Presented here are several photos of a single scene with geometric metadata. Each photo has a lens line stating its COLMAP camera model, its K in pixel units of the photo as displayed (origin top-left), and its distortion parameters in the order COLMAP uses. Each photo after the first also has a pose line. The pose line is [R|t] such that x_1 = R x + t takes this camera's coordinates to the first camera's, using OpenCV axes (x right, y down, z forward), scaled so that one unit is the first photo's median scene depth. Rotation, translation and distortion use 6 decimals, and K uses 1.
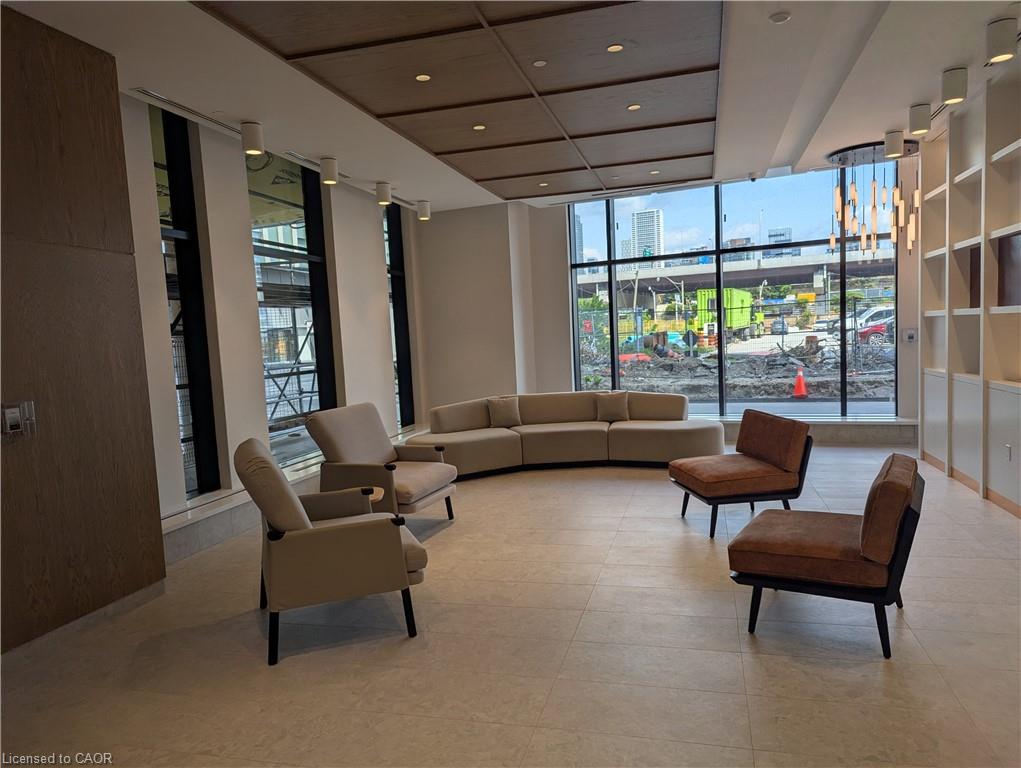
lens RADIAL K [[724.7, 0, 496.9], [0, 724.7, 385.7], [0, 0, 1]] dist [0.075229, -0.058426]
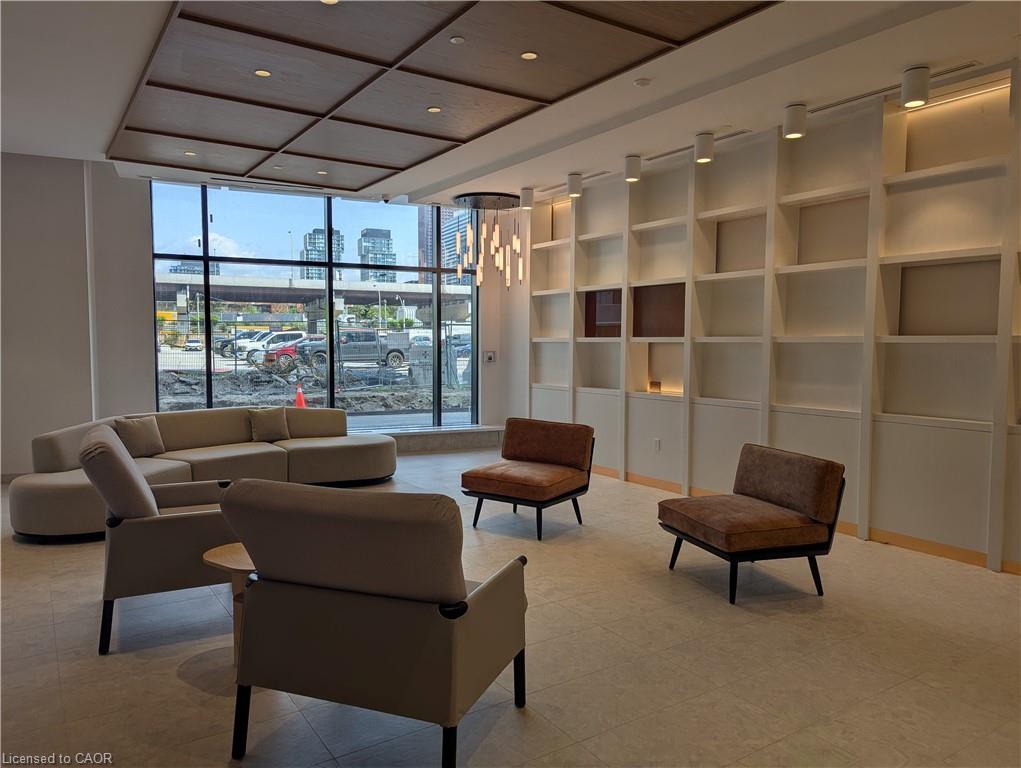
lens RADIAL K [[724.7, 0, 496.9], [0, 724.7, 385.7], [0, 0, 1]] dist [0.075229, -0.058426]
pose [[0.663338, 0.007493, 0.748282, -0.302993], [0.012438, 0.999701, -0.021036, 0.003879], [-0.748216, 0.023261, 0.663047, 0.193729]]
